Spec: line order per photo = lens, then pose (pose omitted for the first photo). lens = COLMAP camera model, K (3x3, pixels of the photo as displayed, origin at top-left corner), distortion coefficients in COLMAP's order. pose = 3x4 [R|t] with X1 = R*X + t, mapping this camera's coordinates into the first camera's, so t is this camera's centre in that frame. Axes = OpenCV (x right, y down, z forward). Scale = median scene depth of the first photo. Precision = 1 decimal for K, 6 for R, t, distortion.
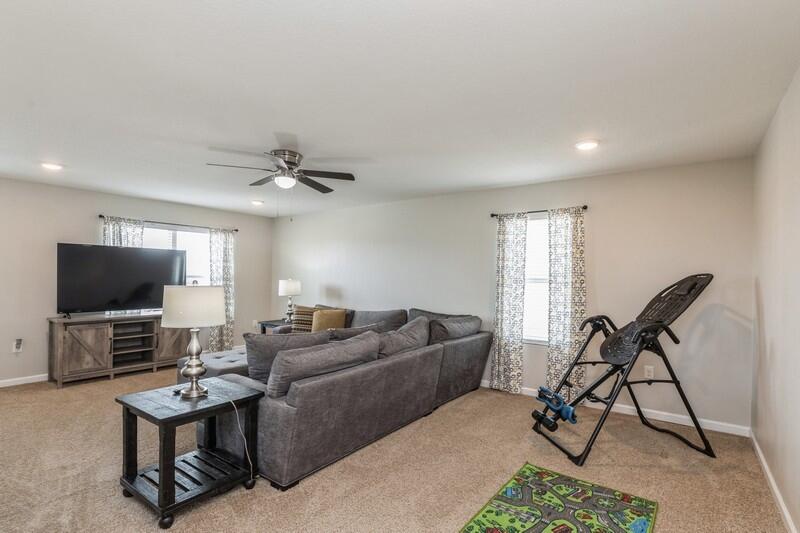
lens RADIAL K [[406.0, 0, 401.7], [0, 406.0, 279.3], [0, 0, 1]] dist [-0.002345, -0.000416]
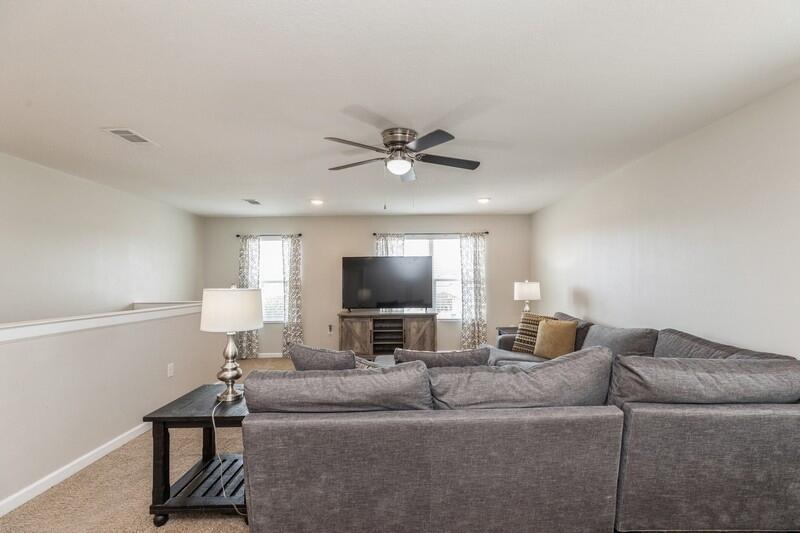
lens RADIAL K [[359.8, 0, 405.1], [0, 359.8, 271.2], [0, 0, 1]] dist [0.002943, 0.000232]
pose [[0.591141, -0.036139, -0.805758, 0.226231], [0.010762, 0.999260, -0.036923, 0.004863], [0.806497, 0.013155, 0.591092, 0.398271]]
